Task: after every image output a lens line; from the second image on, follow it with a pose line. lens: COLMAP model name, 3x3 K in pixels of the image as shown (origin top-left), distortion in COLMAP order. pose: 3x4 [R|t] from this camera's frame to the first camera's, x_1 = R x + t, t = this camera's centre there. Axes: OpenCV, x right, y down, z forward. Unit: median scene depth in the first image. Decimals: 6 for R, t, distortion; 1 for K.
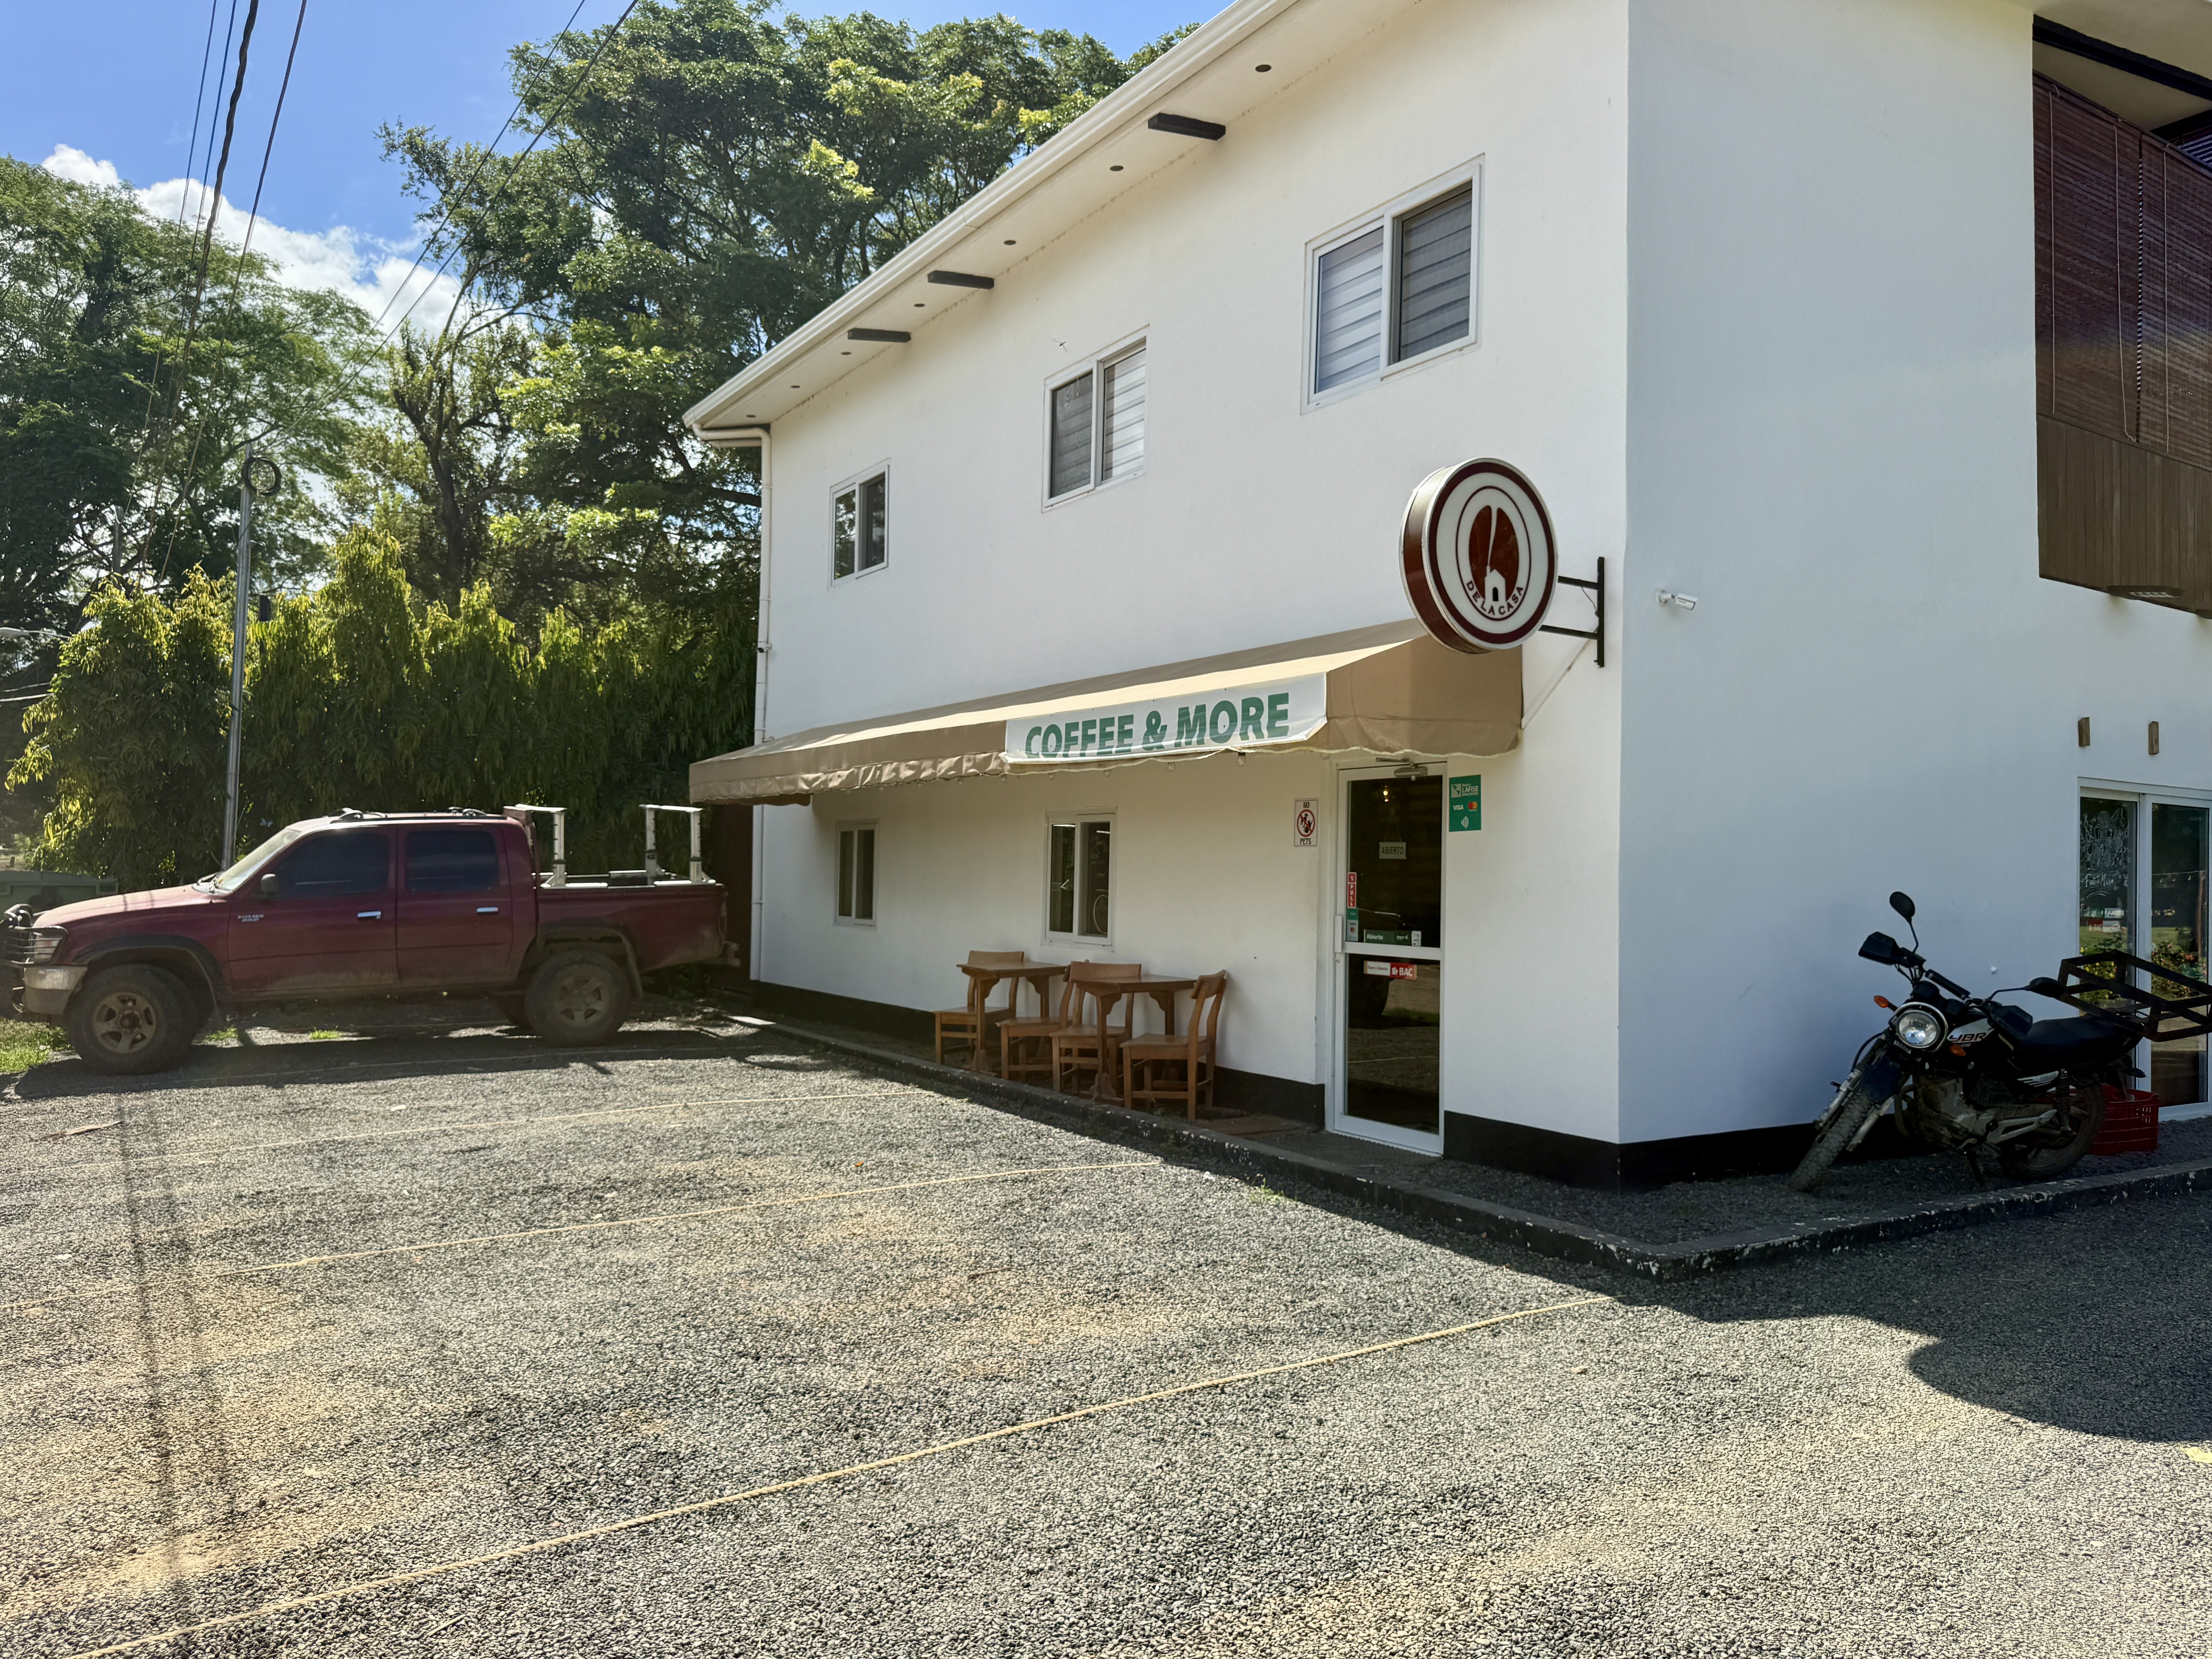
lens RADIAL K [[1567.6, 0, 1106.0], [0, 1567.6, 829.5], [0, 0, 1]] dist [-0.000458, 0.002734]
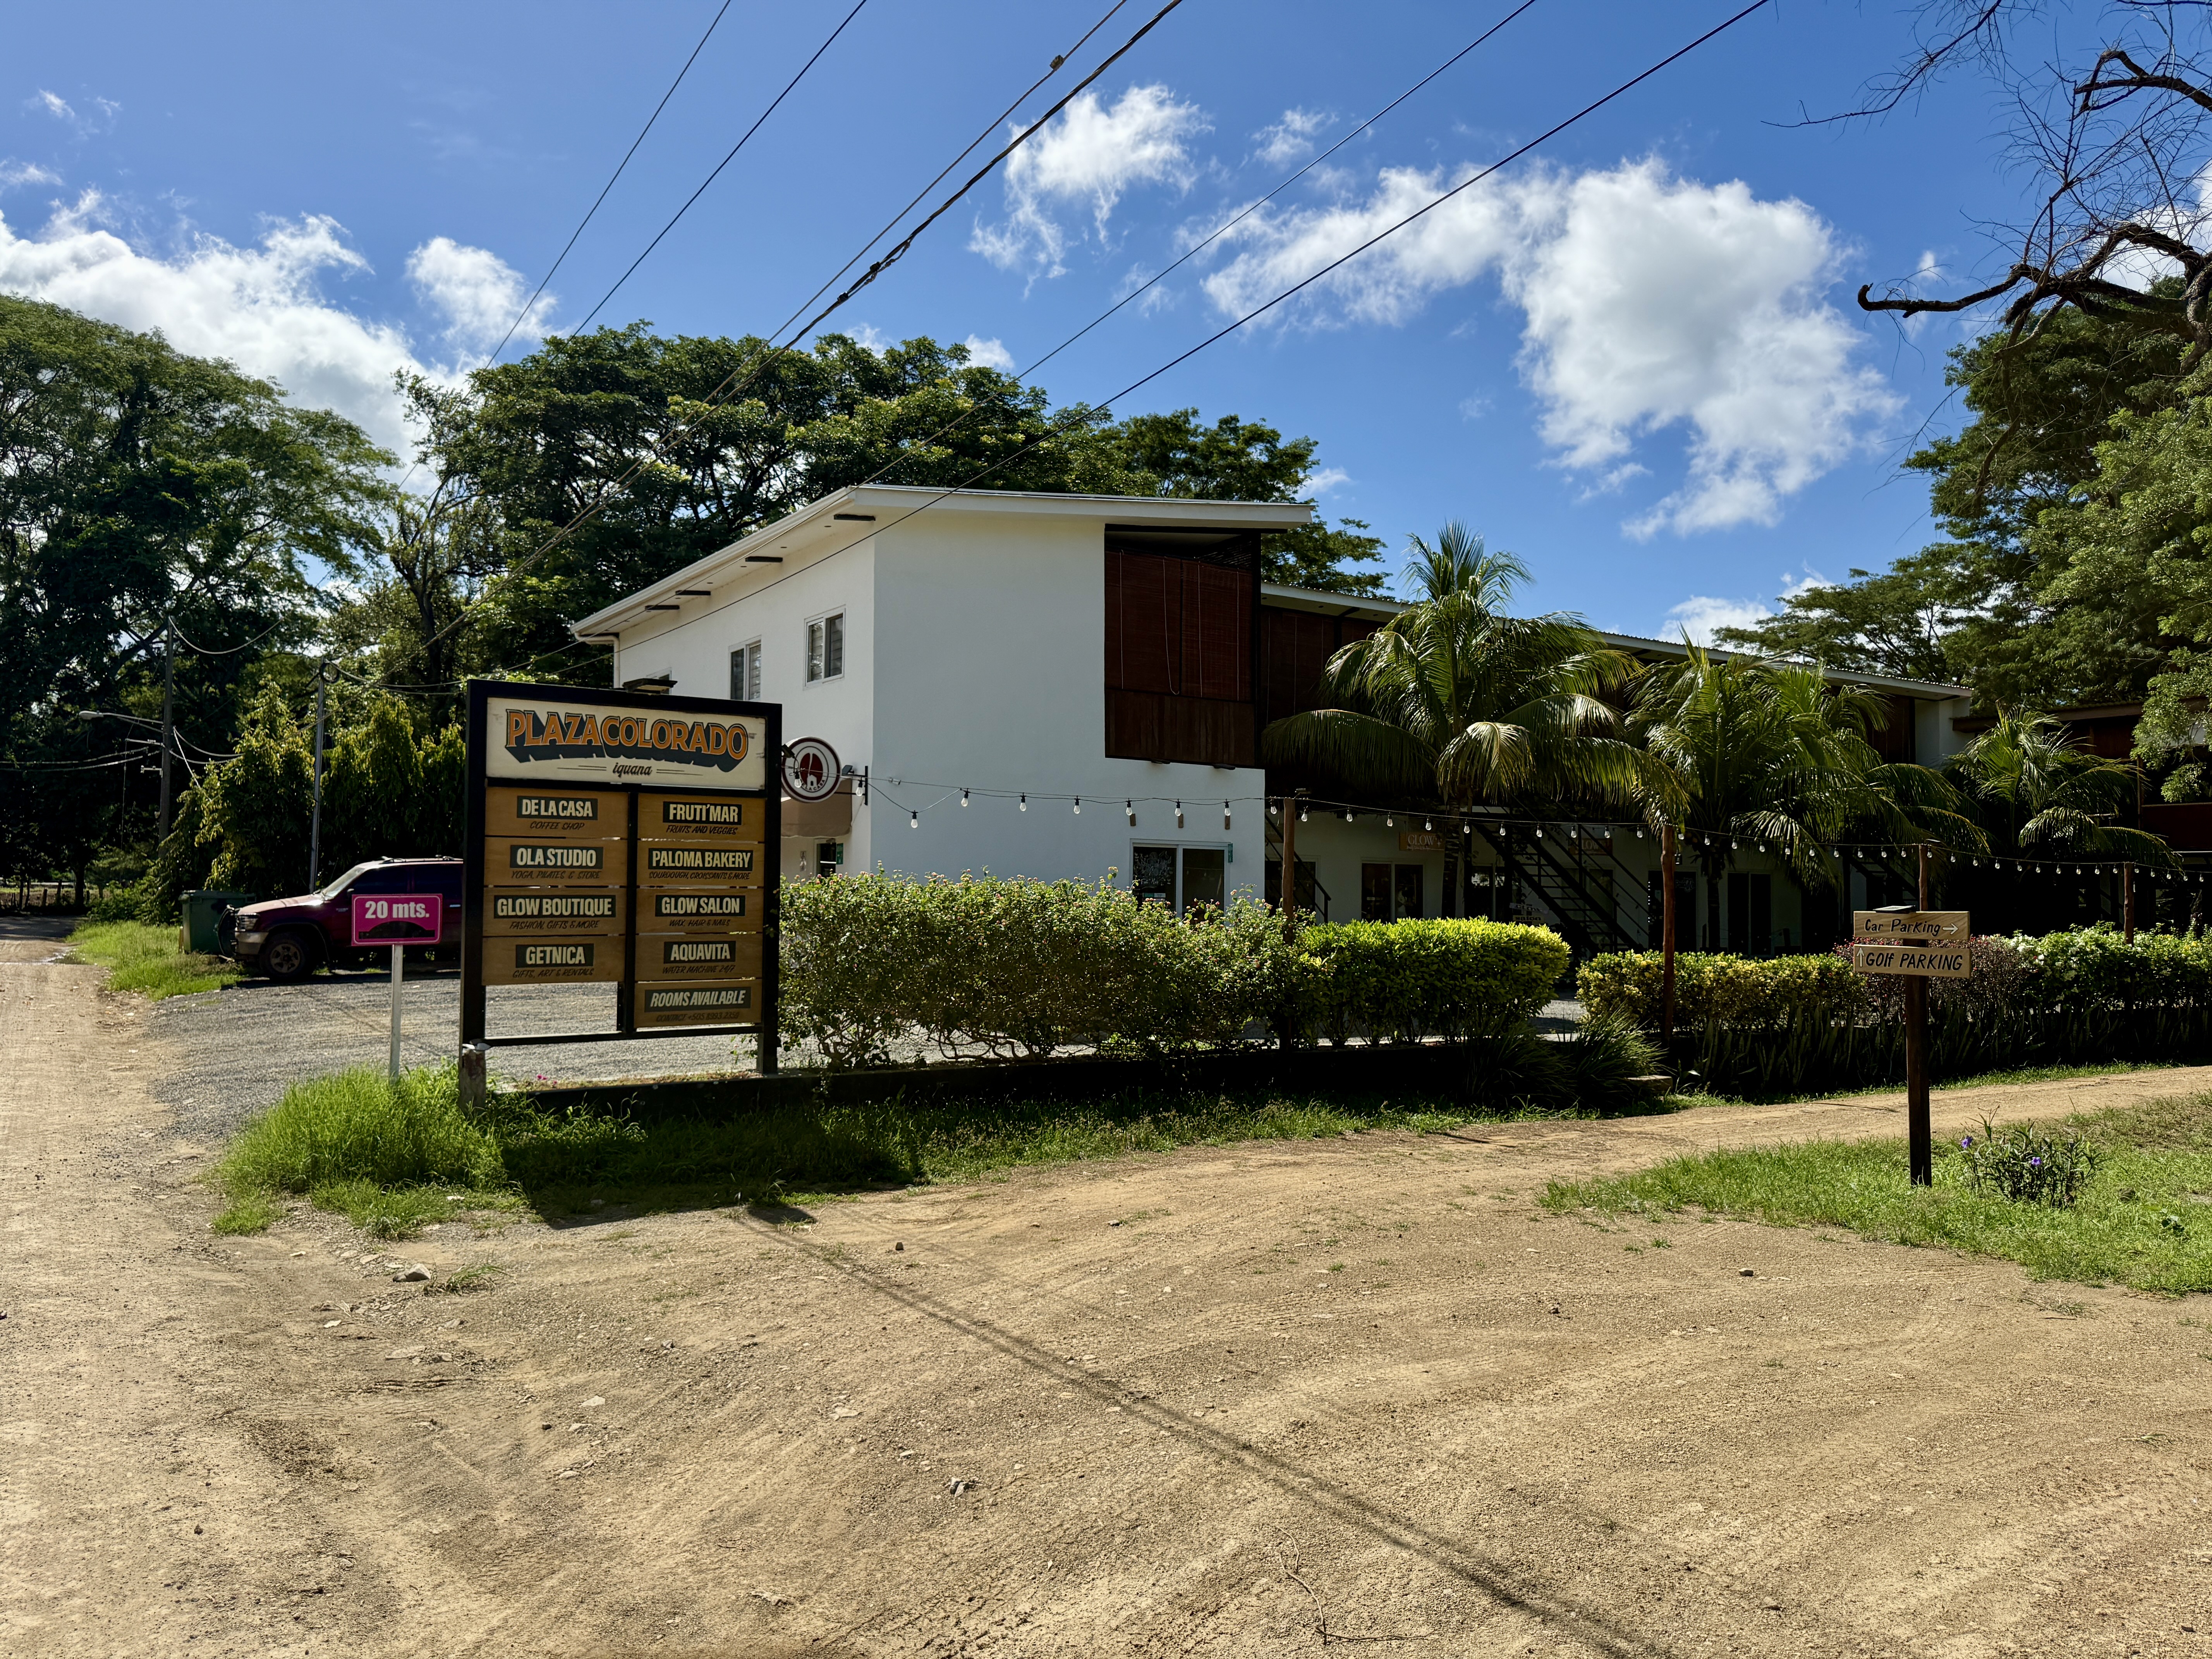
lens RADIAL K [[1457.2, 0, 1106.0], [0, 1457.2, 829.5], [0, 0, 1]] dist [0.001019, -0.001751]
pose [[0.999195, -0.009441, 0.038989, 0.267222], [0.010030, 0.999838, -0.014920, -0.008495], [-0.038841, 0.015299, 0.999128, -0.656787]]
